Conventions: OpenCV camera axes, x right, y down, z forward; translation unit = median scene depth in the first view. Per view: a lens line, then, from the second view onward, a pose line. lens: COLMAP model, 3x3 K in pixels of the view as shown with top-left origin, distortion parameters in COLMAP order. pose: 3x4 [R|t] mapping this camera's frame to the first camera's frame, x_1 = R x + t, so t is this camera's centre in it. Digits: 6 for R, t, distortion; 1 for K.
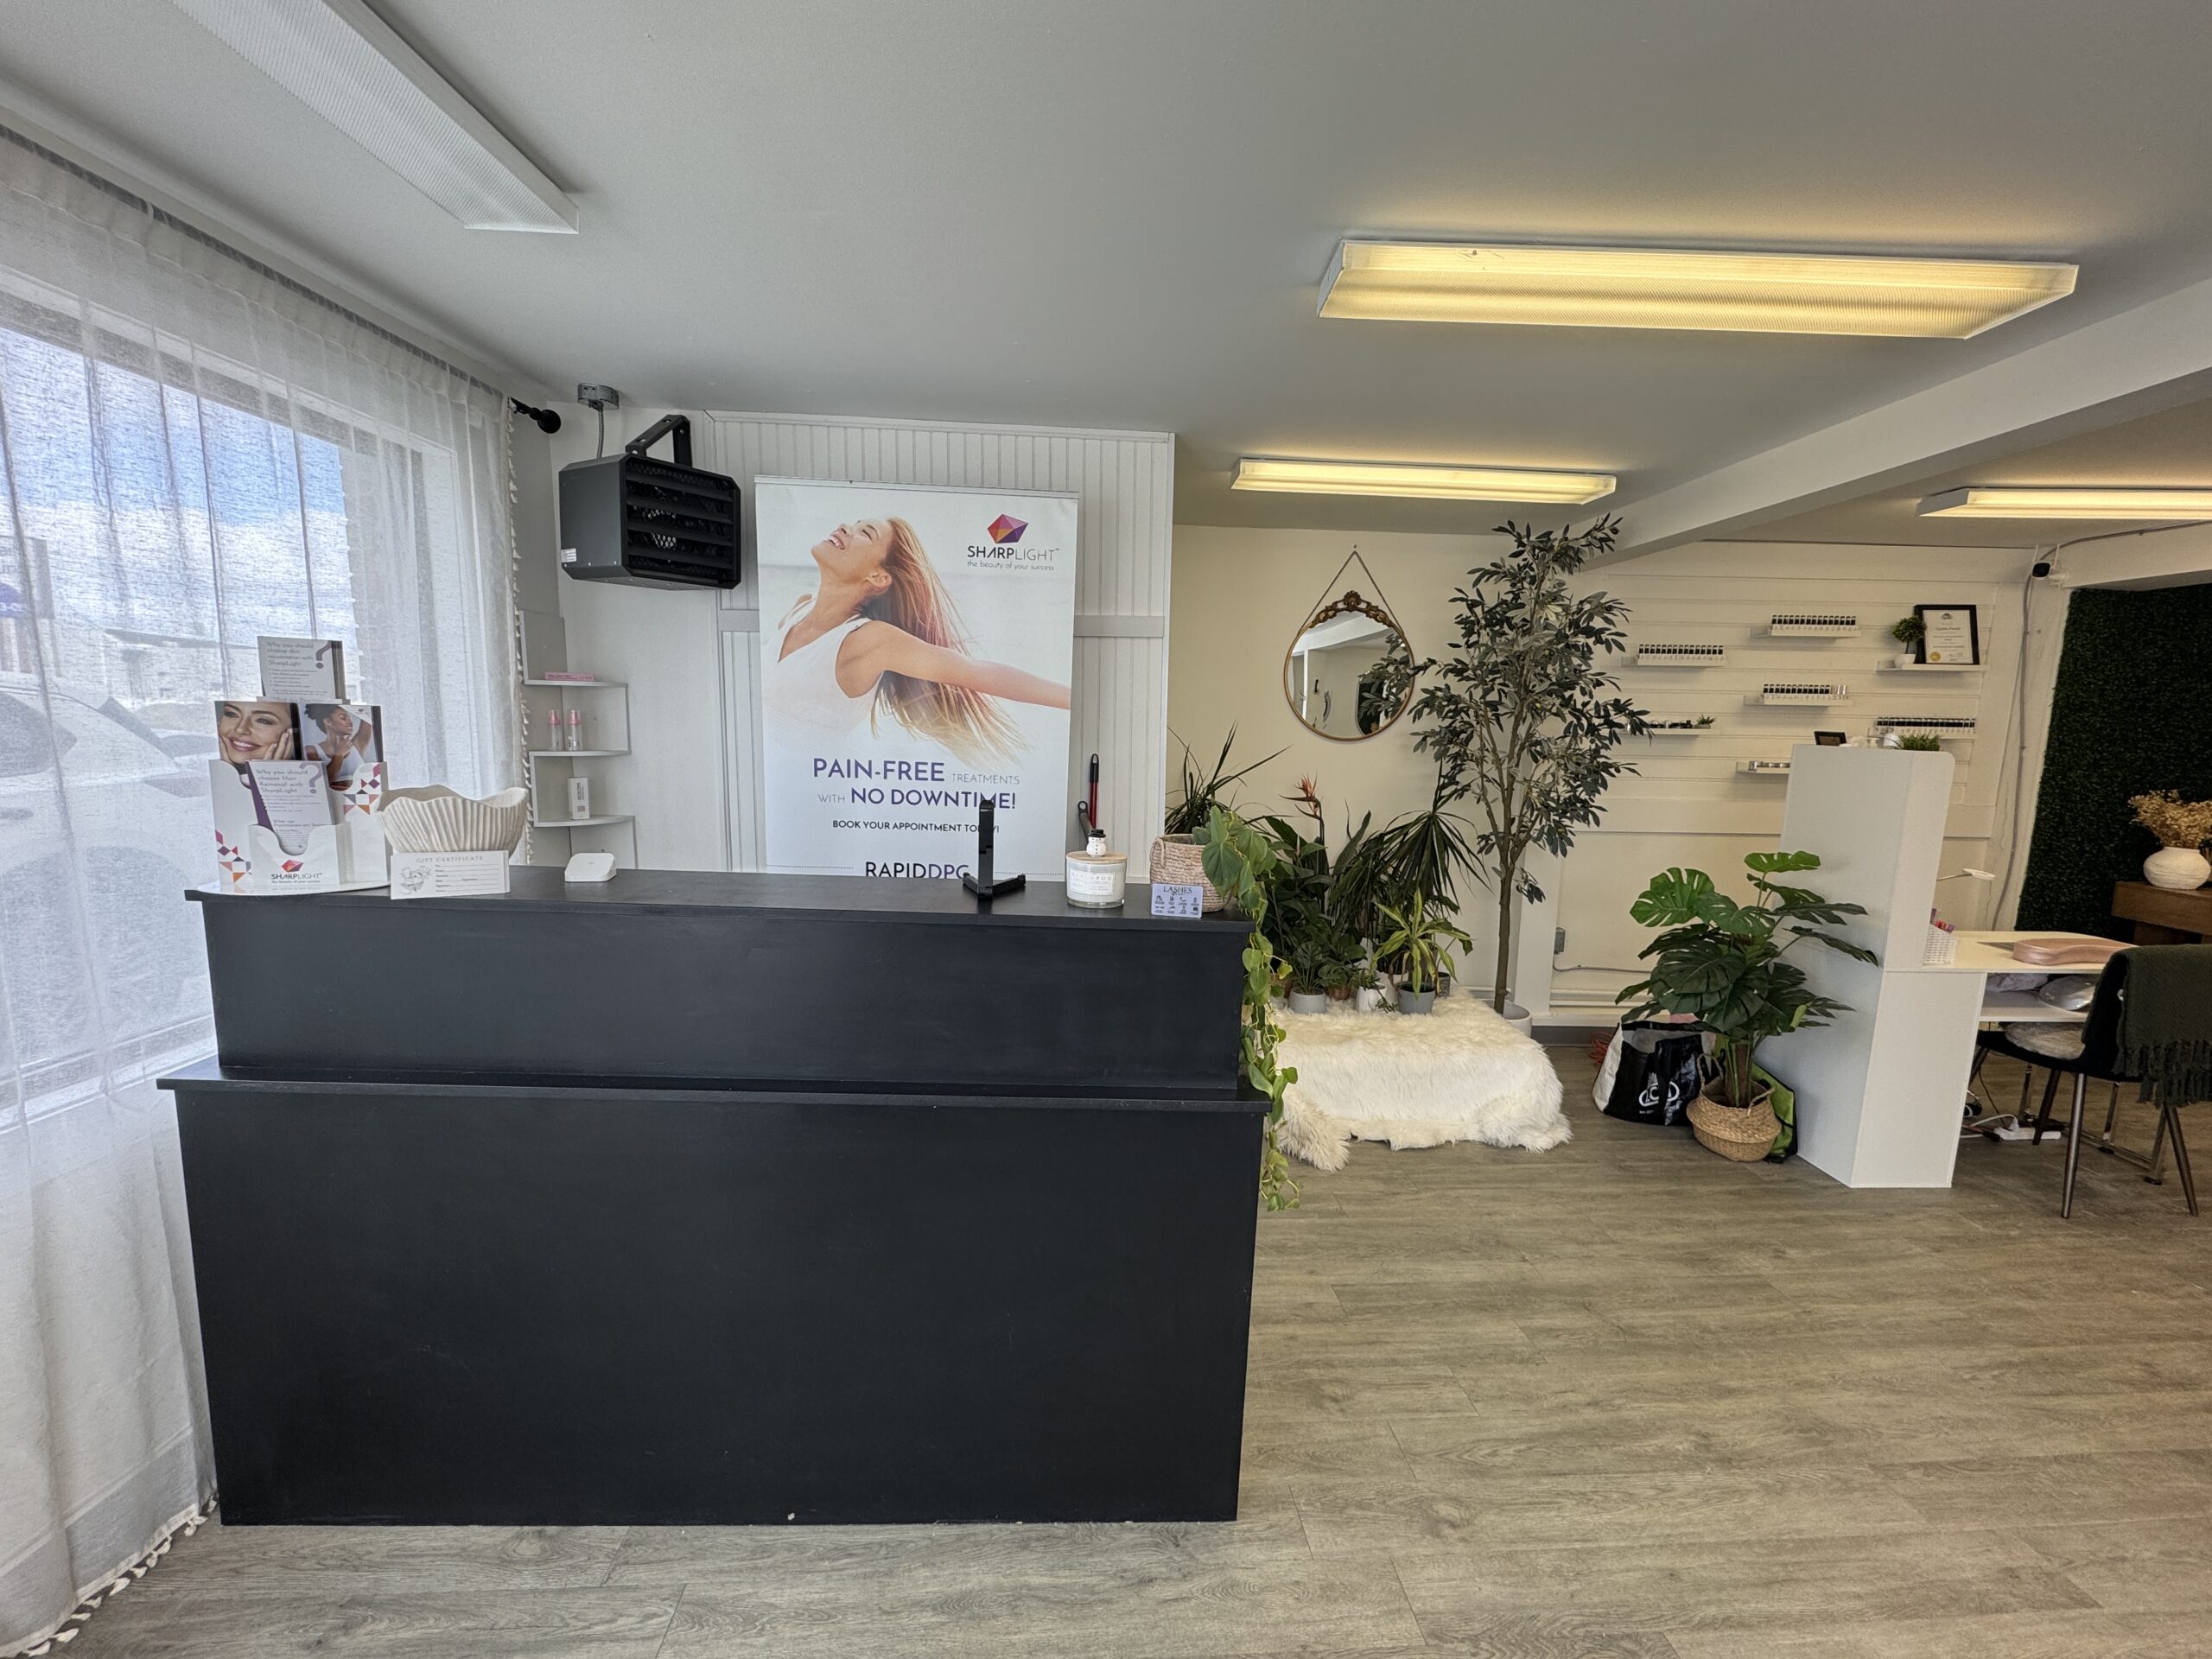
lens RADIAL K [[867.6, 0, 1106.0], [0, 867.6, 829.5], [0, 0, 1]] dist [0.001436, 0.000267]
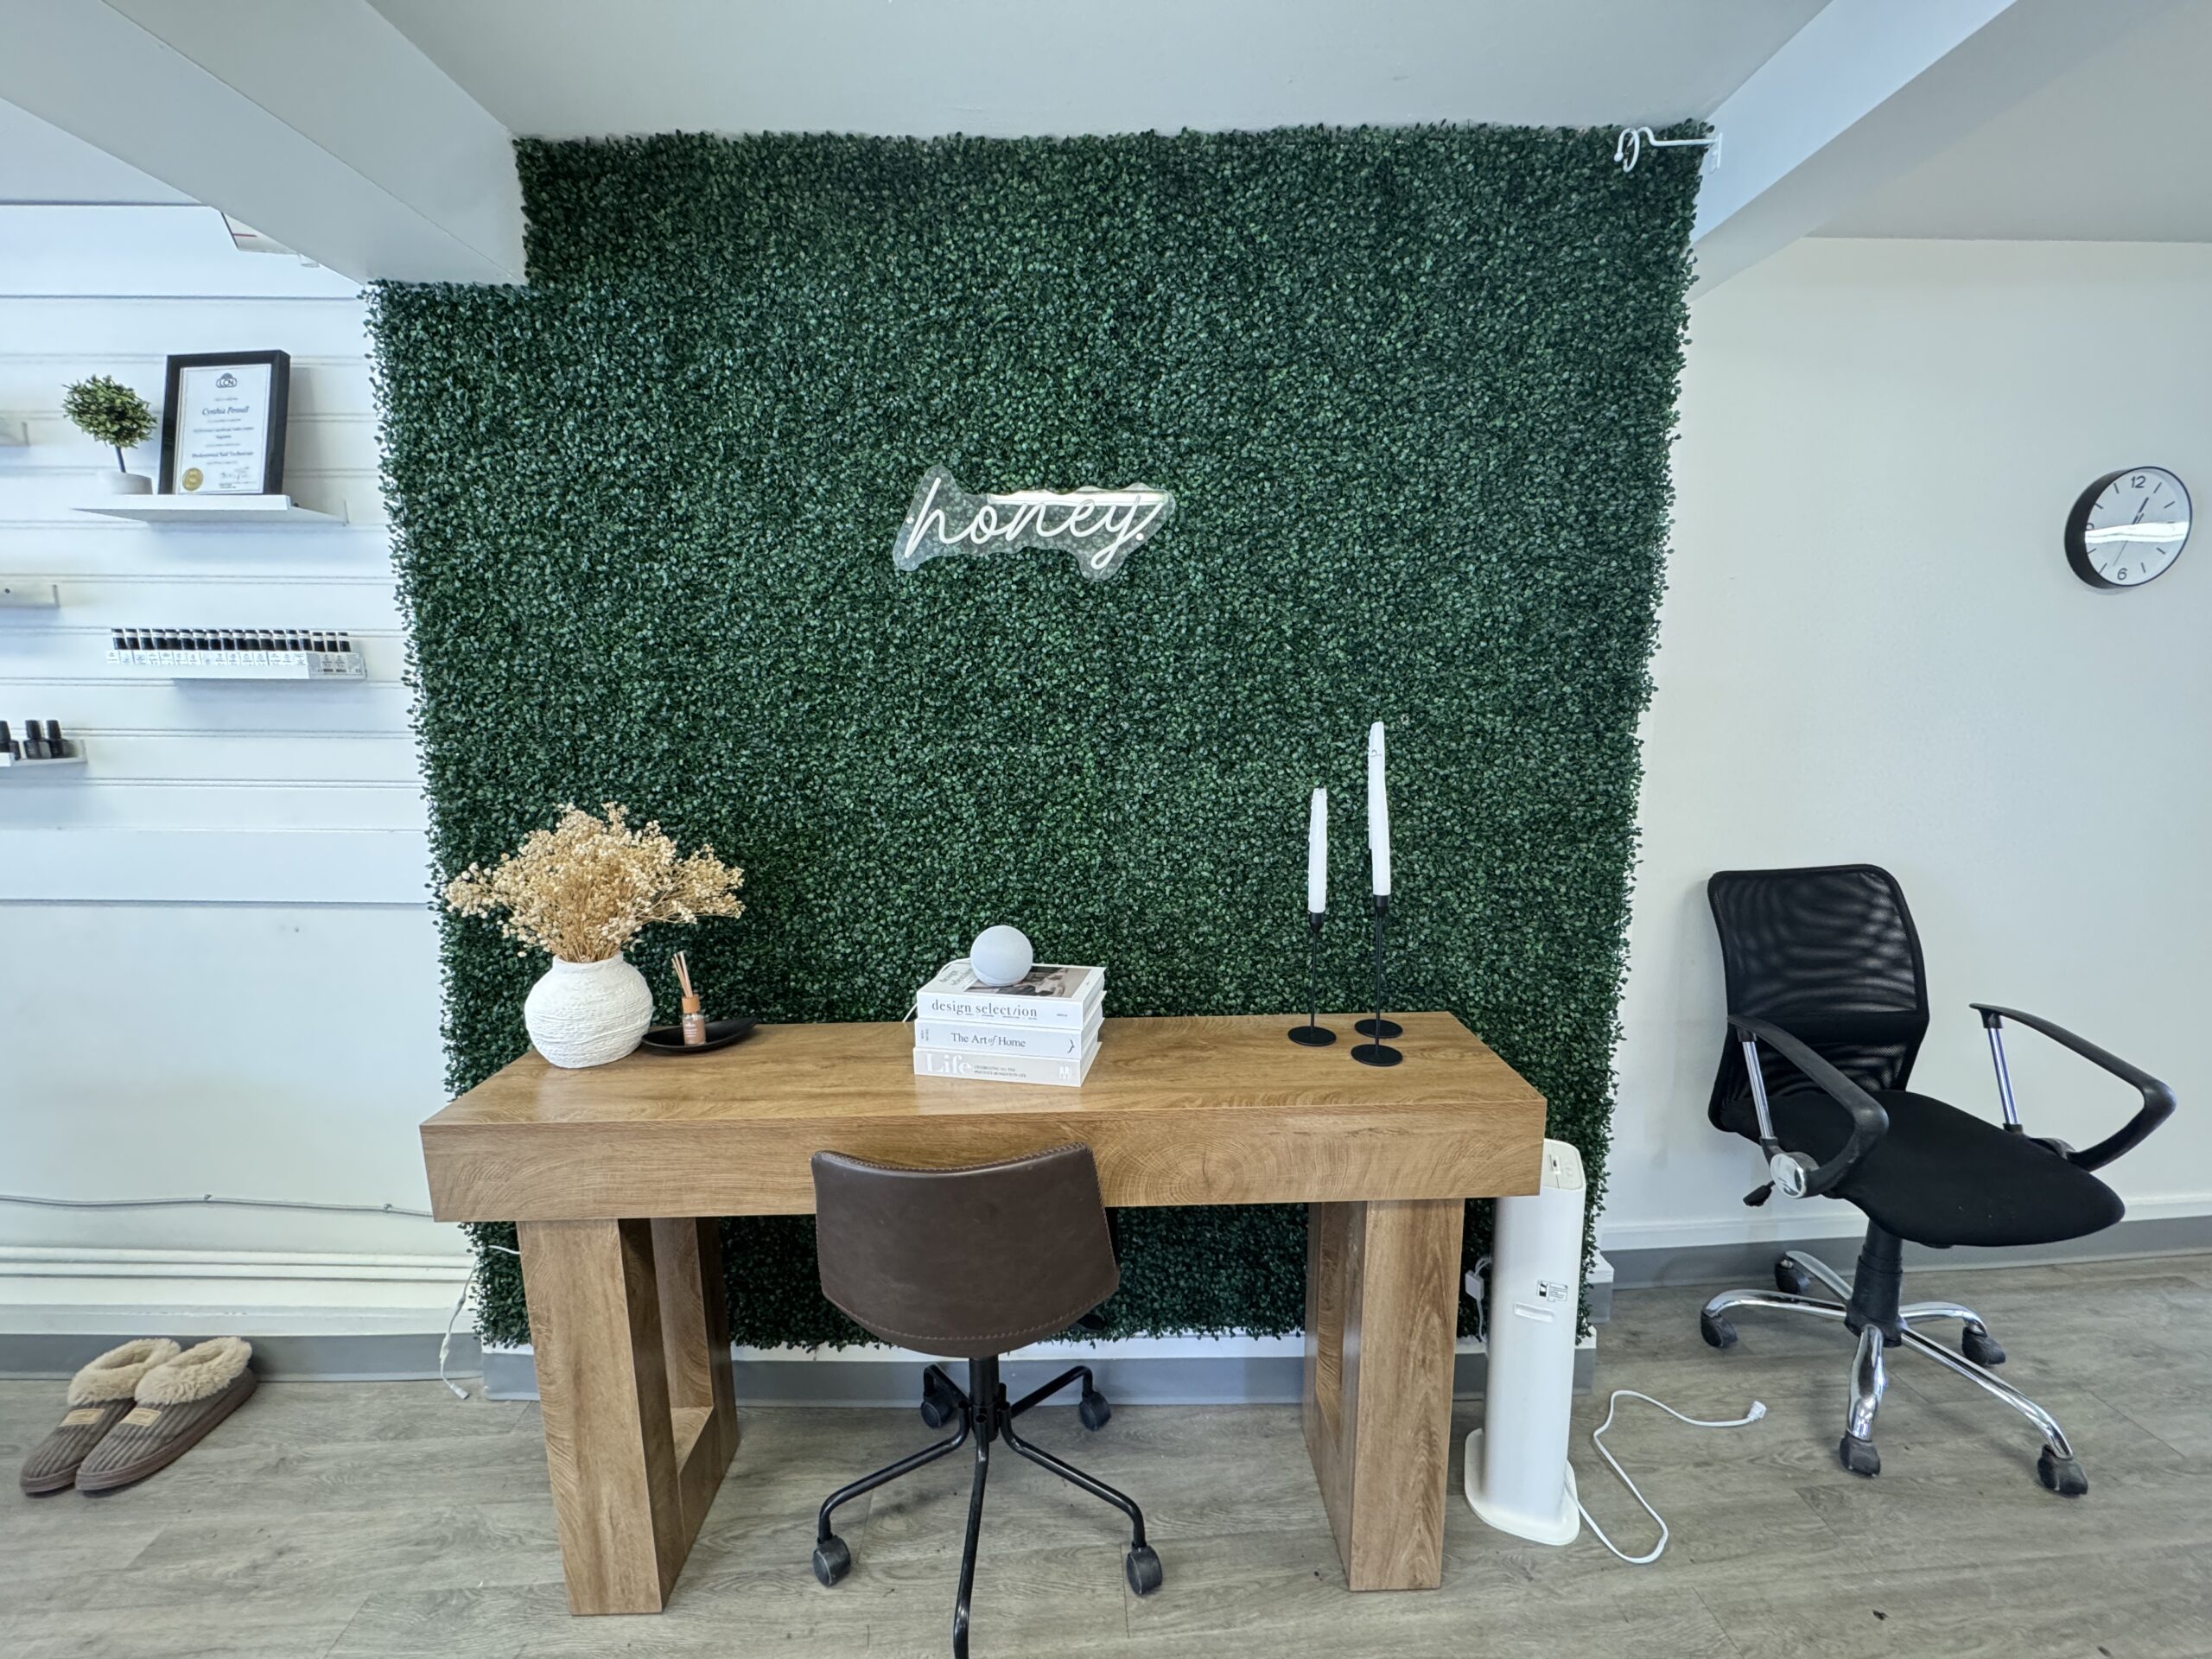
lens RADIAL K [[878.7, 0, 1103.0], [0, 878.7, 831.3], [0, 0, 1]] dist [-0.000995, -0.000021]
pose [[0.999878, -0.007198, -0.013829, 1.416551], [0.007603, 0.999537, 0.029450, -0.041539], [0.013611, -0.029551, 0.999471, 0.596557]]
